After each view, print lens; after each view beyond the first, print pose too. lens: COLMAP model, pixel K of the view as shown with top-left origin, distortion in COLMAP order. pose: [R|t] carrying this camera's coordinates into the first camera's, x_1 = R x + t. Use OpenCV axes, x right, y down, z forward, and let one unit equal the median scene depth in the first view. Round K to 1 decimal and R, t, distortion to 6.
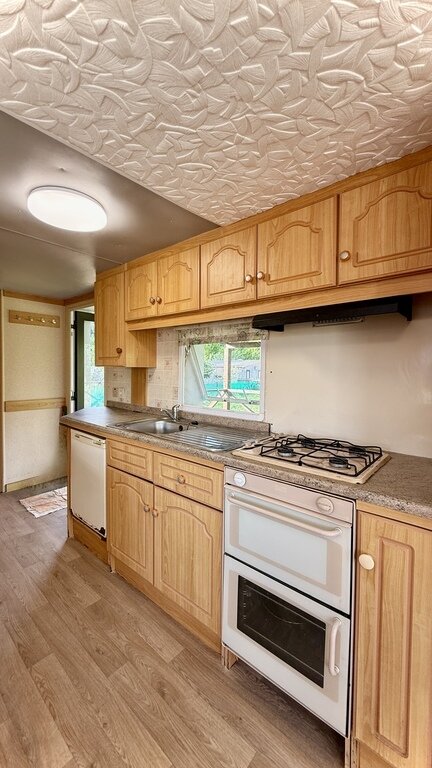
lens RADIAL K [[305.7, 0, 218.7], [0, 305.7, 380.0], [0, 0, 1]] dist [0.001243, 0.000089]
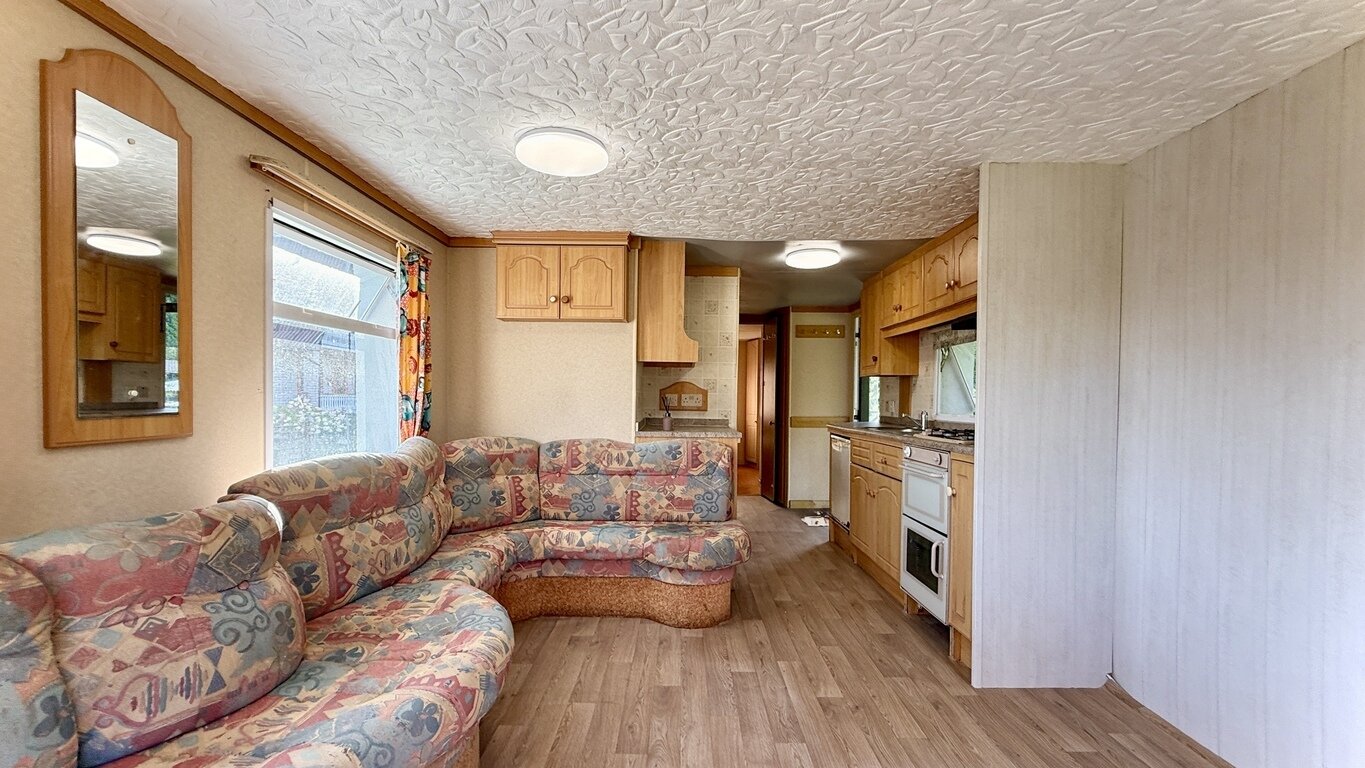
lens RADIAL K [[543.4, 0, 685.6], [0, 543.4, 393.6], [0, 0, 1]] dist [0.001243, 0.000089]
pose [[0.655652, -0.007879, -0.755022, 0.674825], [-0.026907, 0.999067, -0.033791, 0.104559], [0.754584, 0.042471, 0.654828, -0.691709]]
